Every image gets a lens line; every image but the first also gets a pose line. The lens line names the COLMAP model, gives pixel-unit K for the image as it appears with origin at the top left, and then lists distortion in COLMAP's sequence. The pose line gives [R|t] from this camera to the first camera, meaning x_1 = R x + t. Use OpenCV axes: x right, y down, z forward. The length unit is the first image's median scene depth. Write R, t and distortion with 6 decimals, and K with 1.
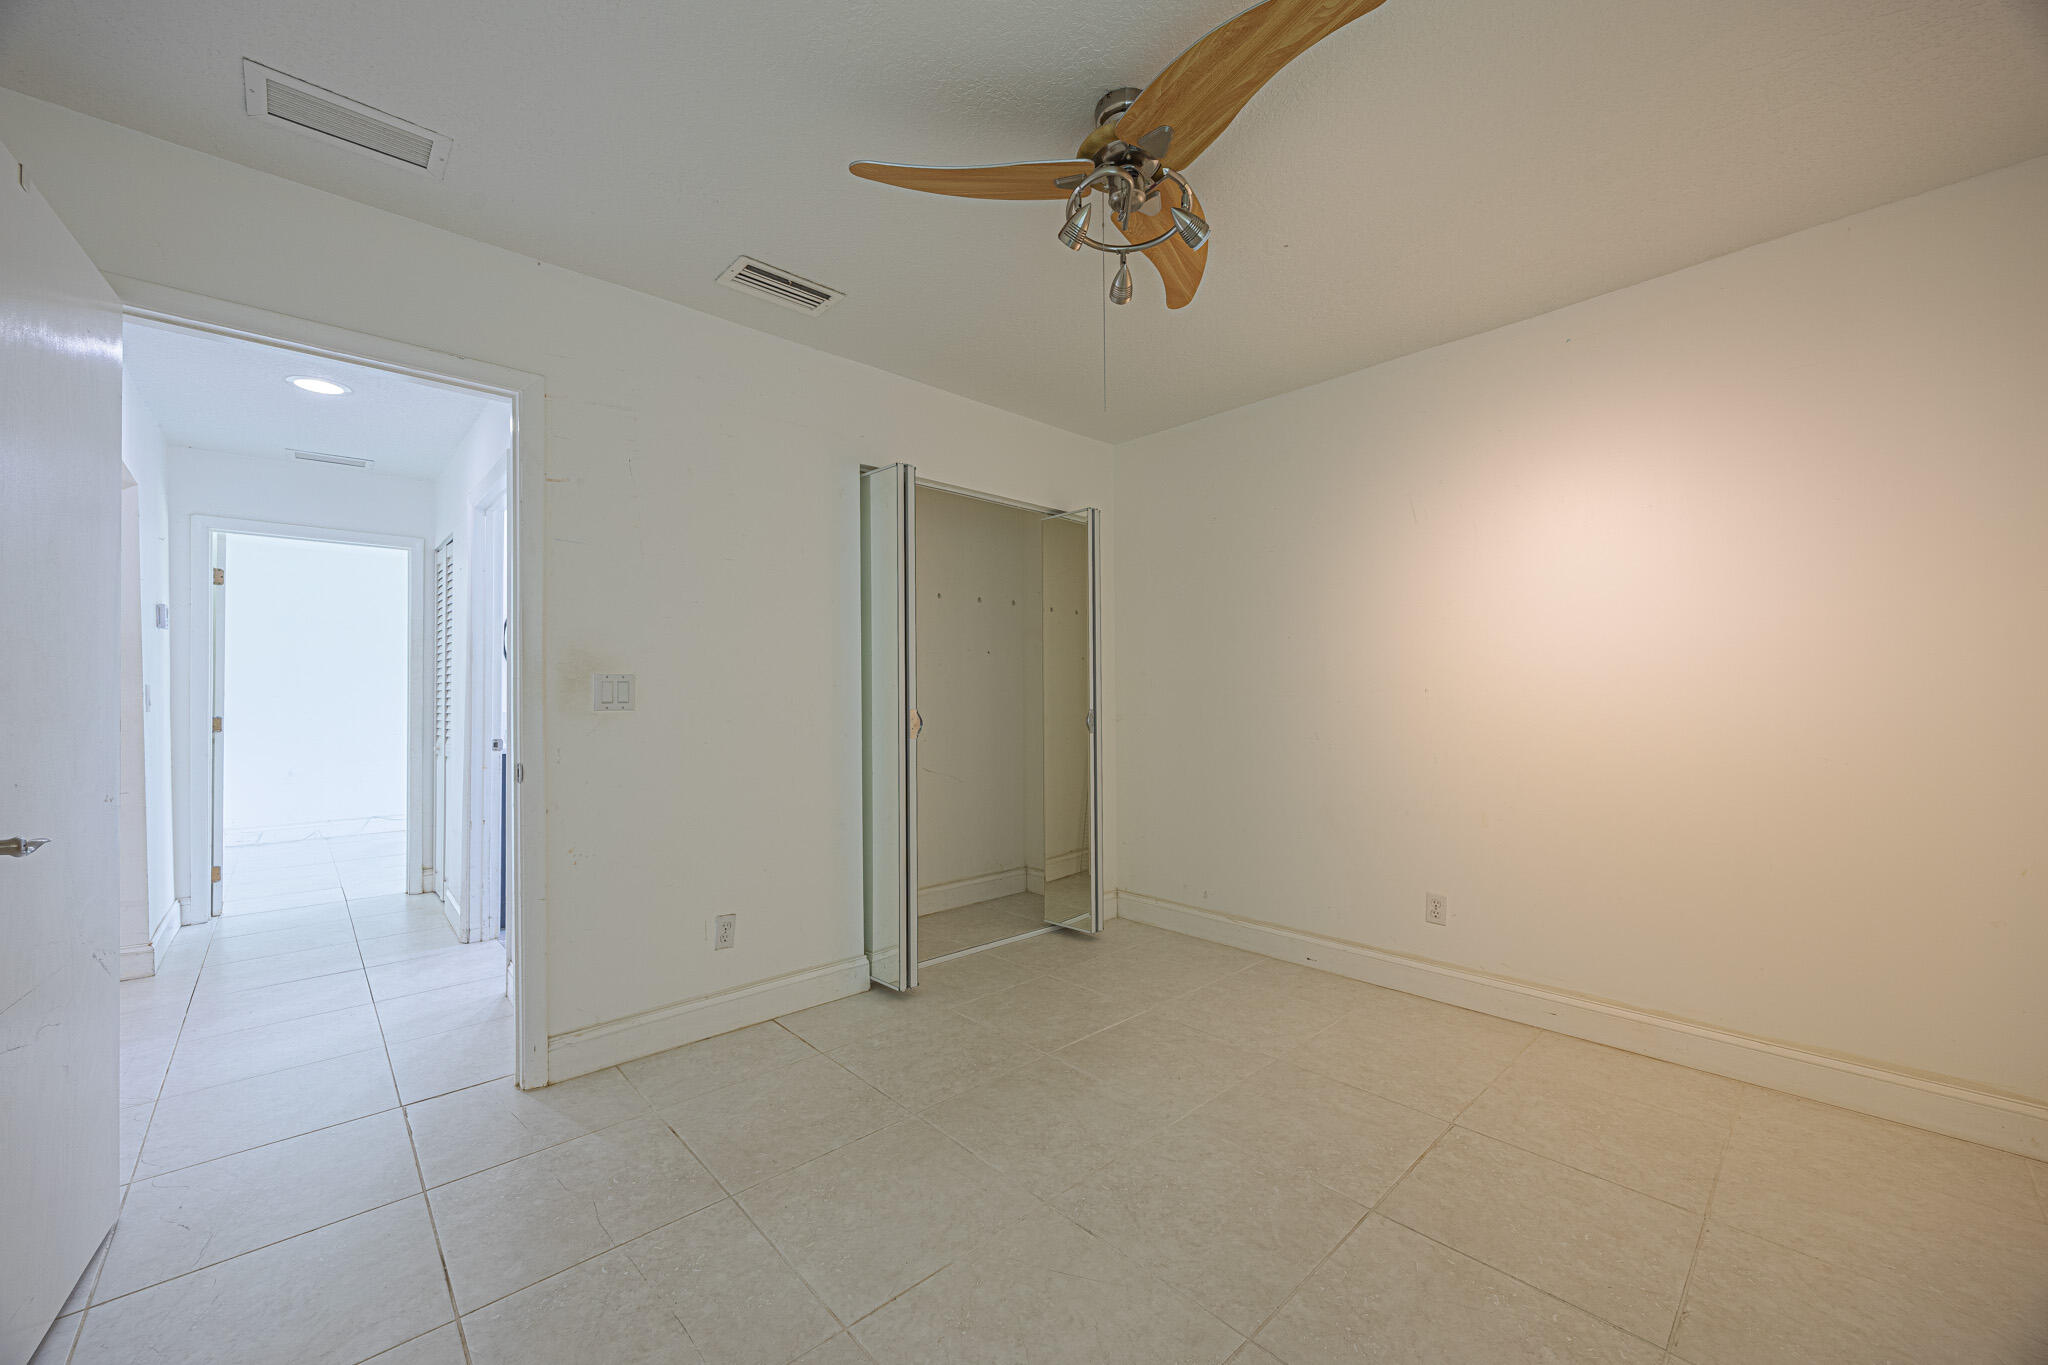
lens RADIAL K [[780.3, 0, 1022.0], [0, 780.3, 689.0], [0, 0, 1]] dist [-0.001465, 0.000354]
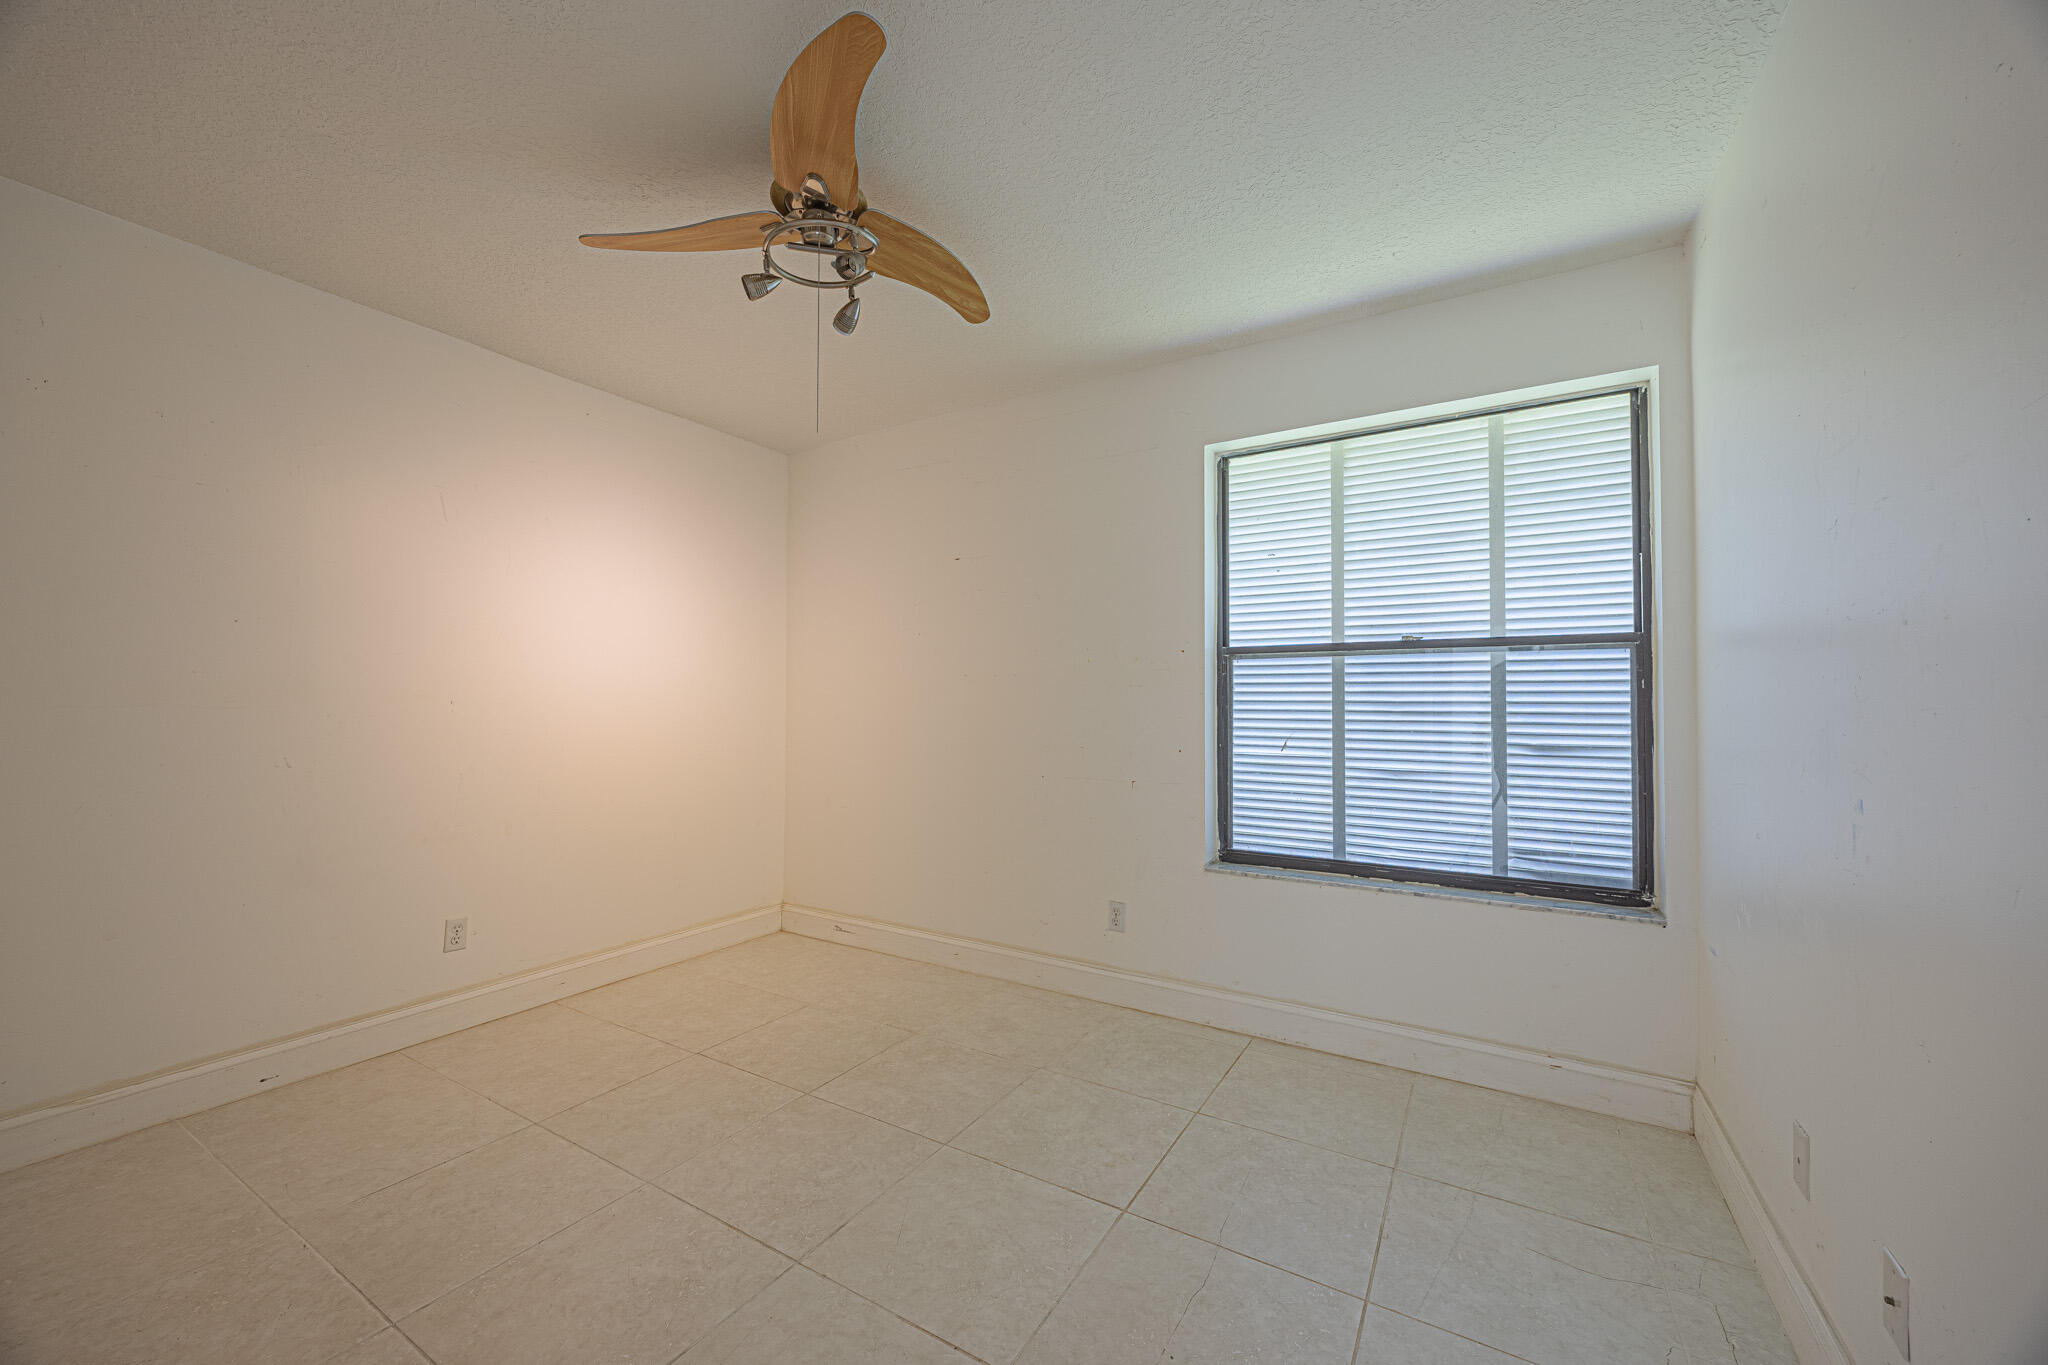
lens RADIAL K [[780.3, 0, 1014.2], [0, 780.3, 692.3], [0, 0, 1]] dist [-0.001465, 0.000354]
pose [[-0.269199, 0.018245, 0.962912, -0.760749], [-0.014016, 0.999640, -0.022859, 0.001737], [-0.962982, -0.019650, -0.268847, 0.821719]]
